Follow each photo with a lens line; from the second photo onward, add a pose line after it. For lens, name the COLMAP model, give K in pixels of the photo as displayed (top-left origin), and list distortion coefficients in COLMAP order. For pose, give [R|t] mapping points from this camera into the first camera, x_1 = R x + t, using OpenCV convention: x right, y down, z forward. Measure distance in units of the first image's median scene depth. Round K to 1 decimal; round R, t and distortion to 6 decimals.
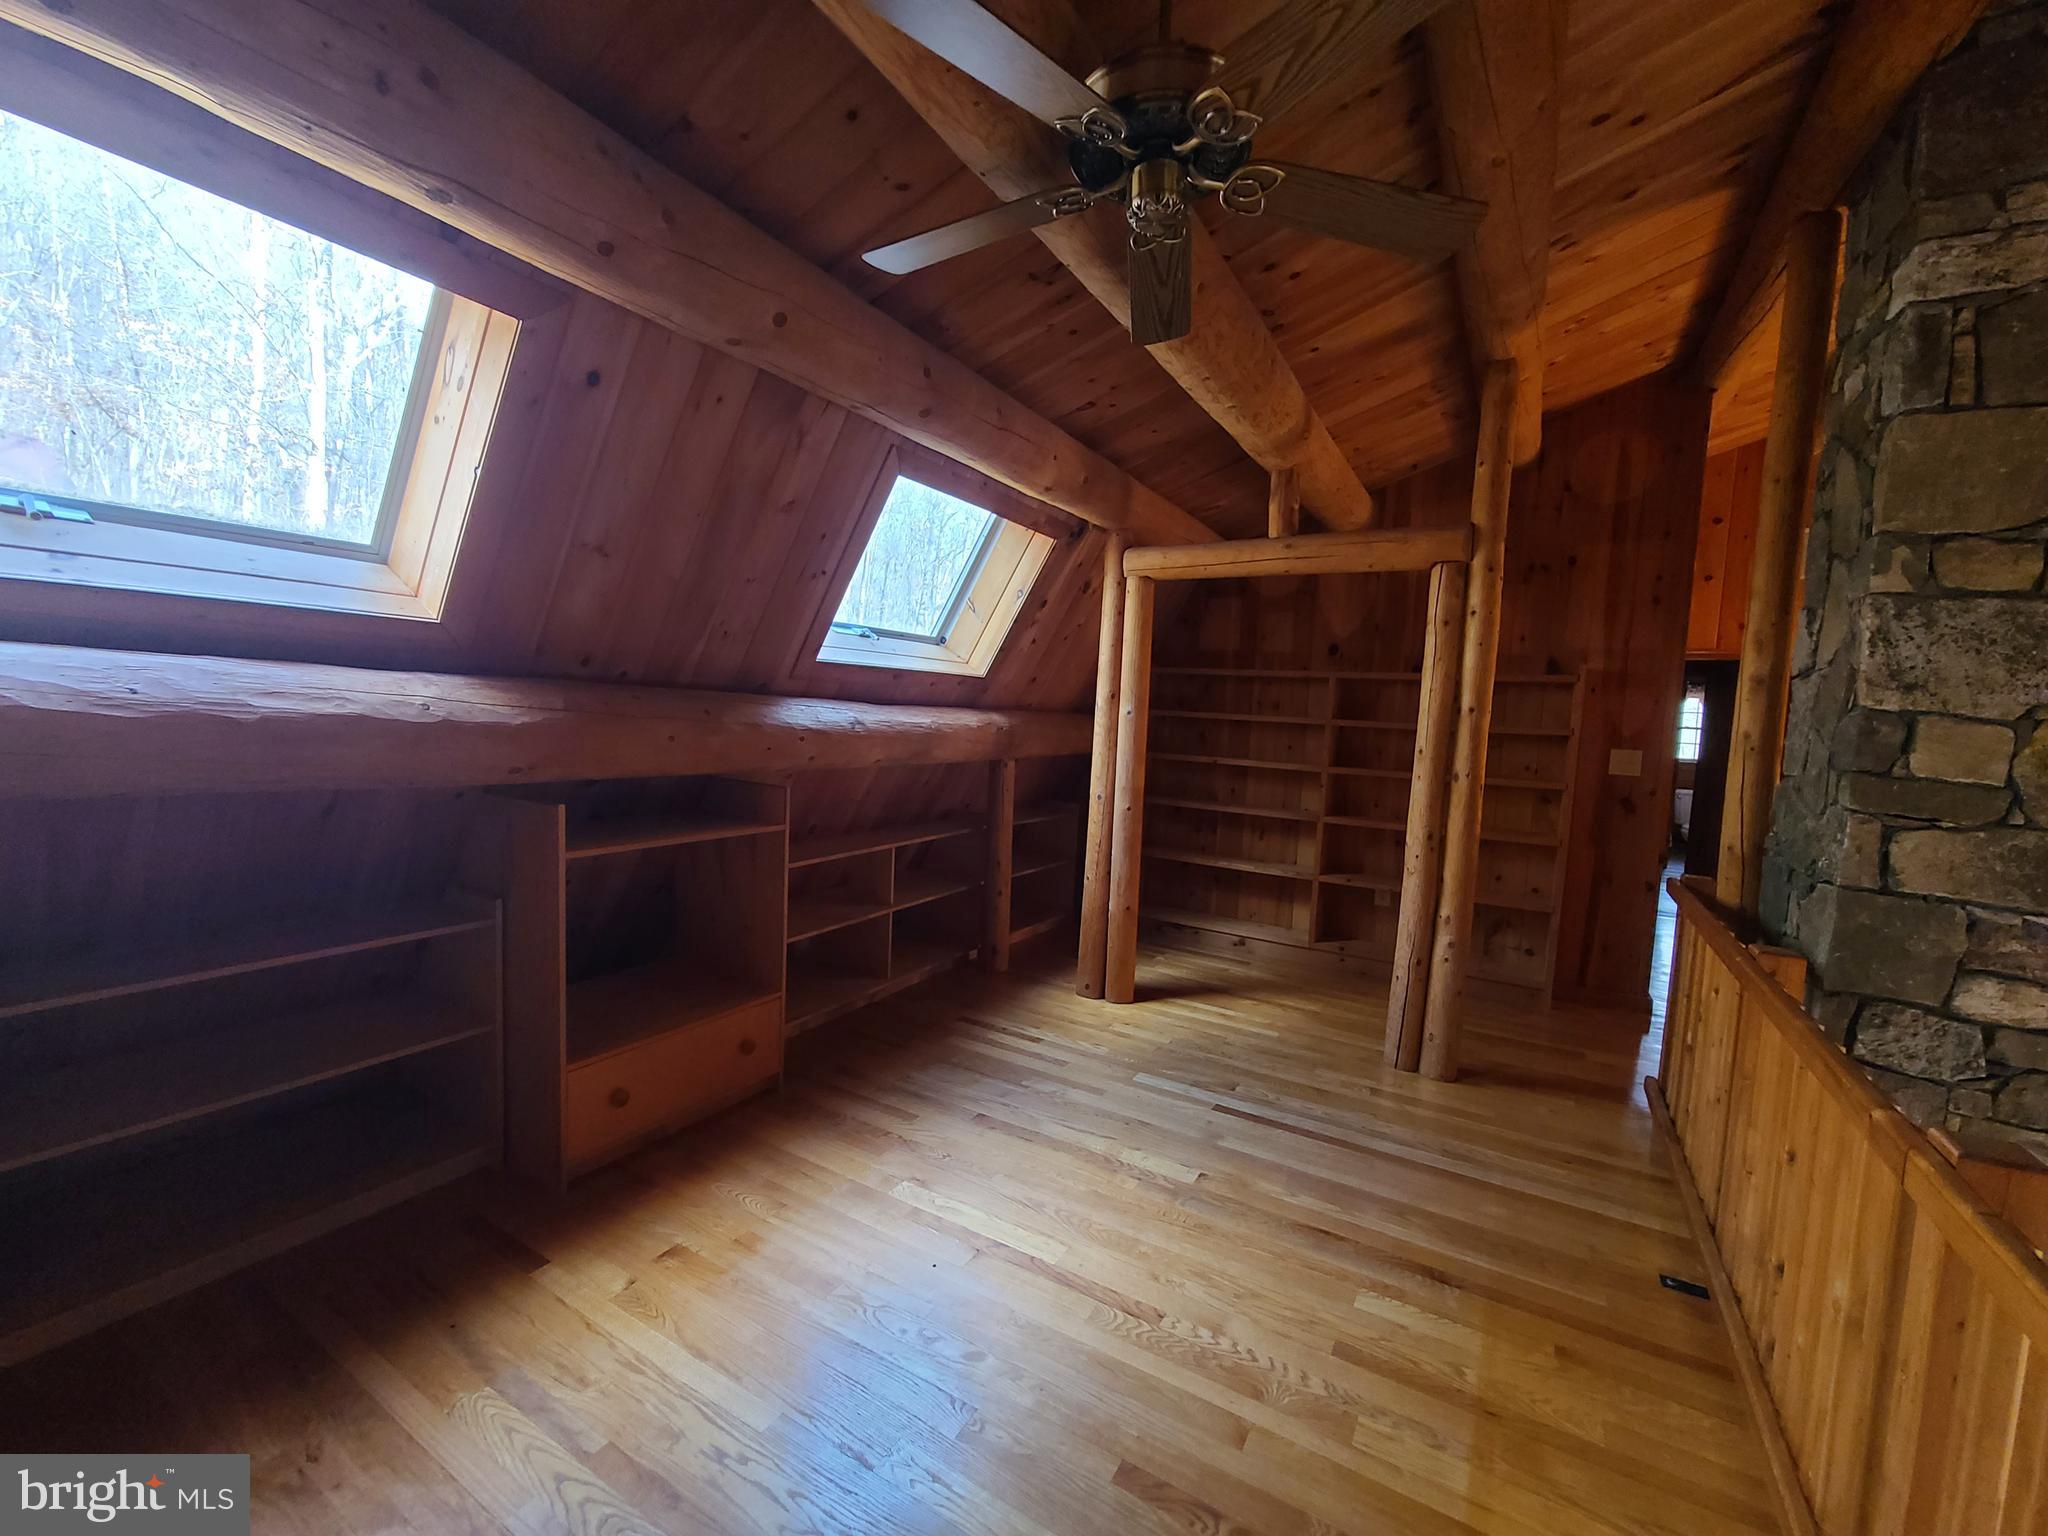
lens RADIAL K [[835.4, 0, 1016.5], [0, 835.4, 768.7], [0, 0, 1]] dist [-0.001358, -0.002584]
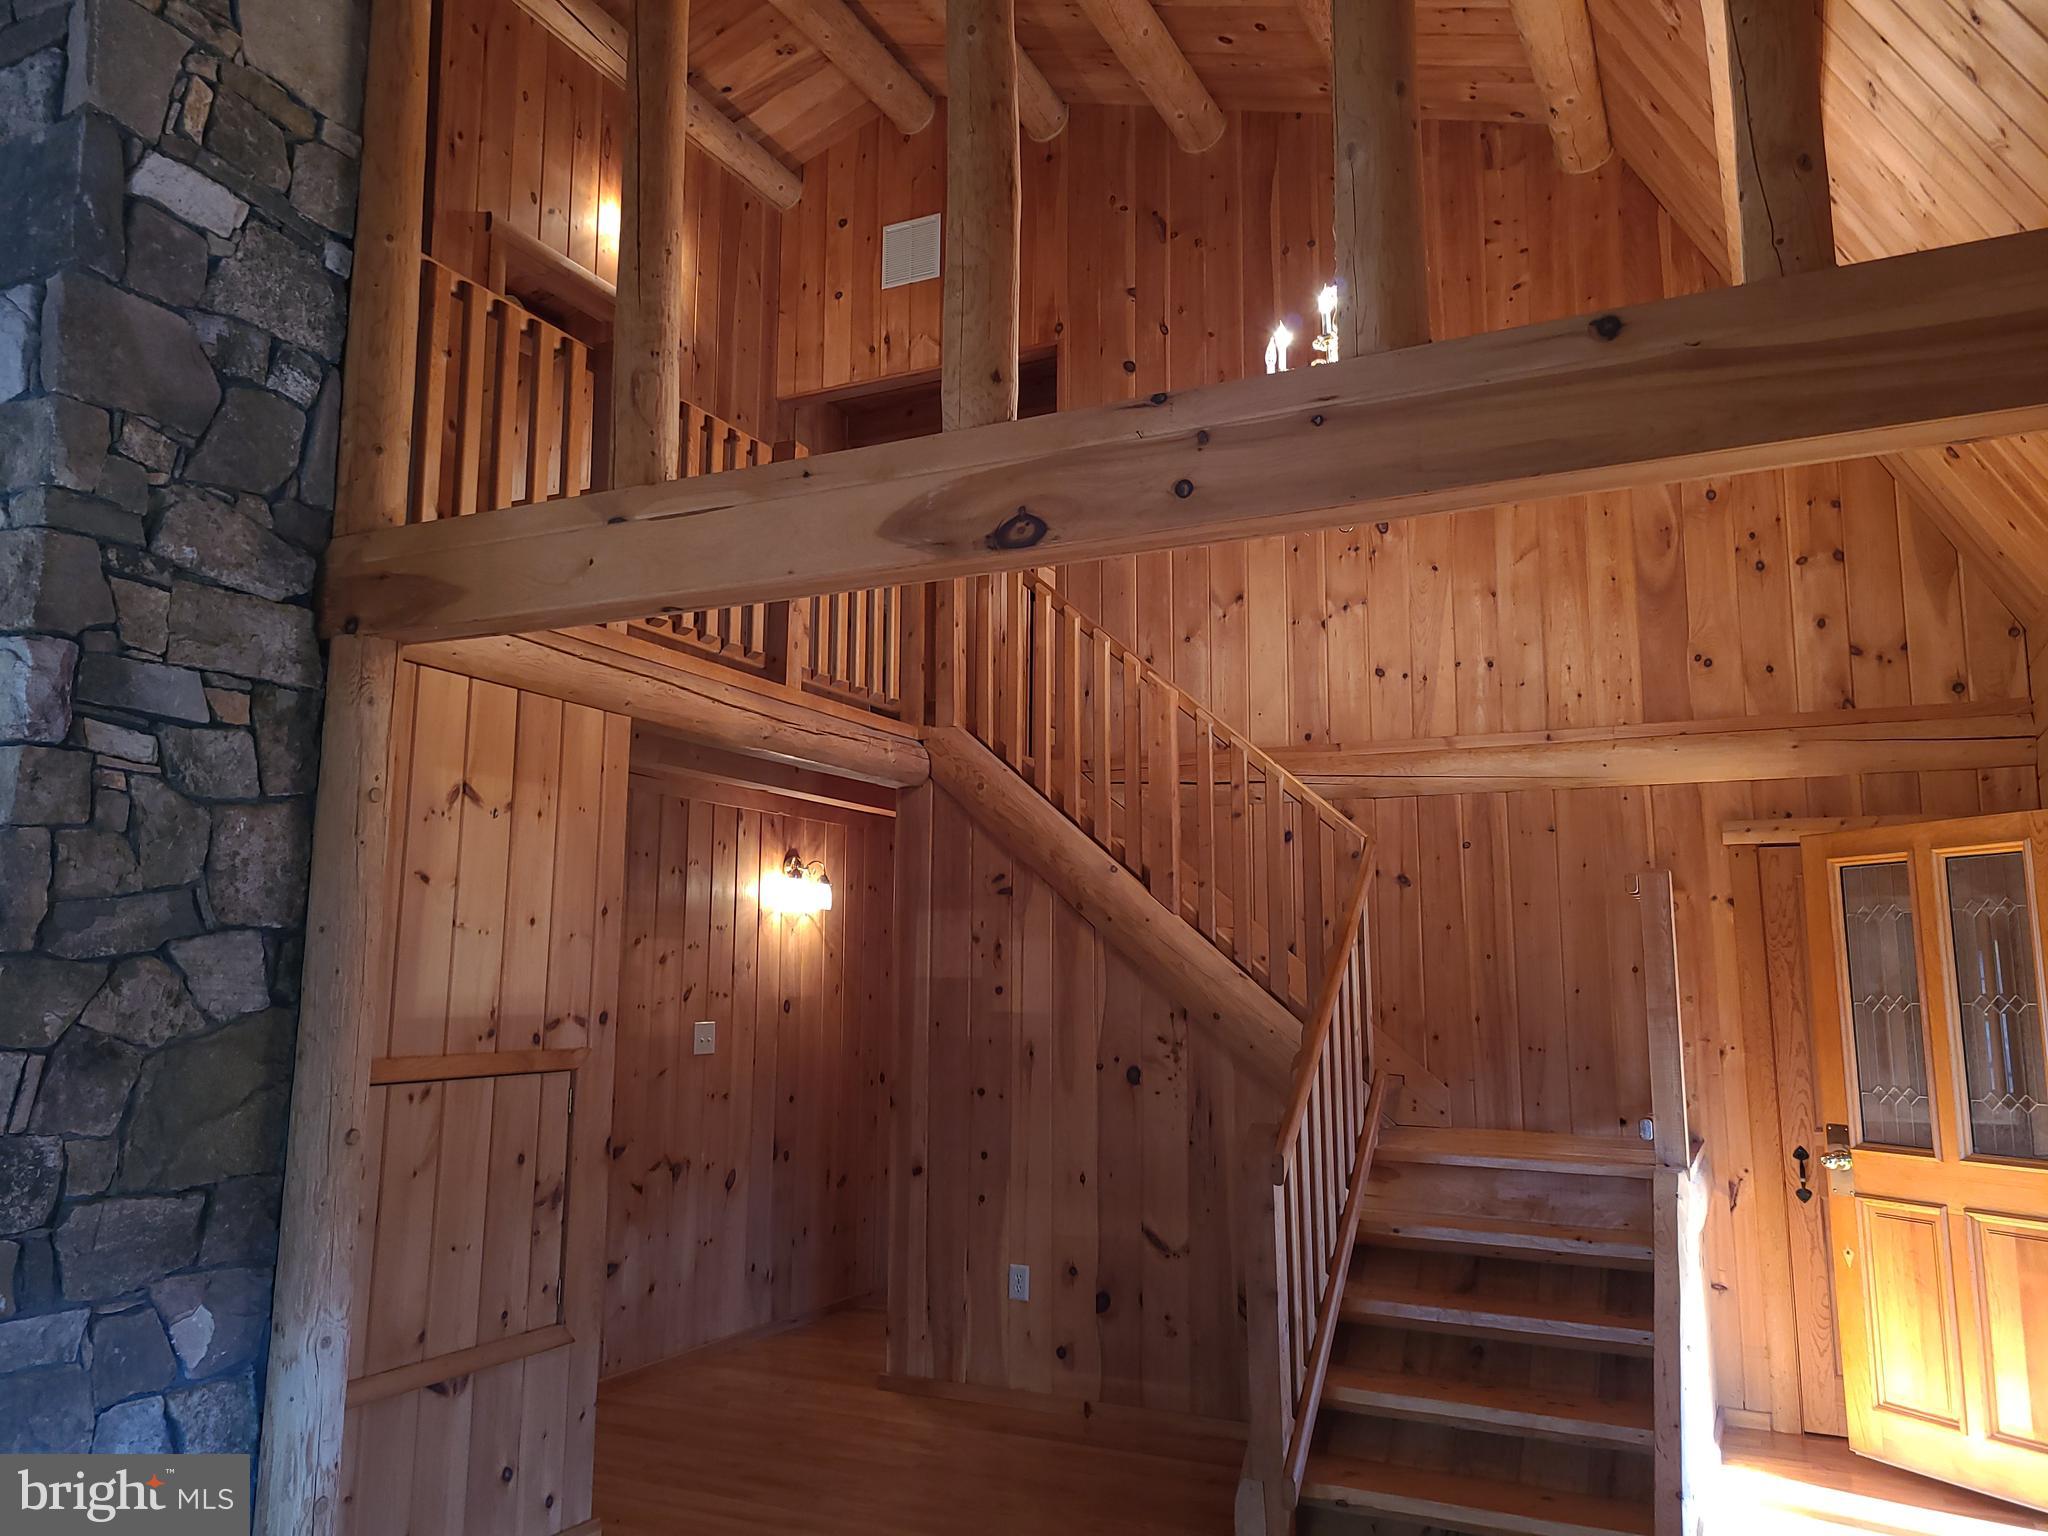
lens RADIAL K [[1534.4, 0, 1007.6], [0, 1534.4, 756.4], [0, 0, 1]] dist [0.061330, -0.047315]
pose [[0.996726, -0.031092, 0.074639, 2.408241], [0.046941, 0.974130, -0.221061, 1.329573], [-0.065835, 0.223841, 0.972400, -0.684608]]
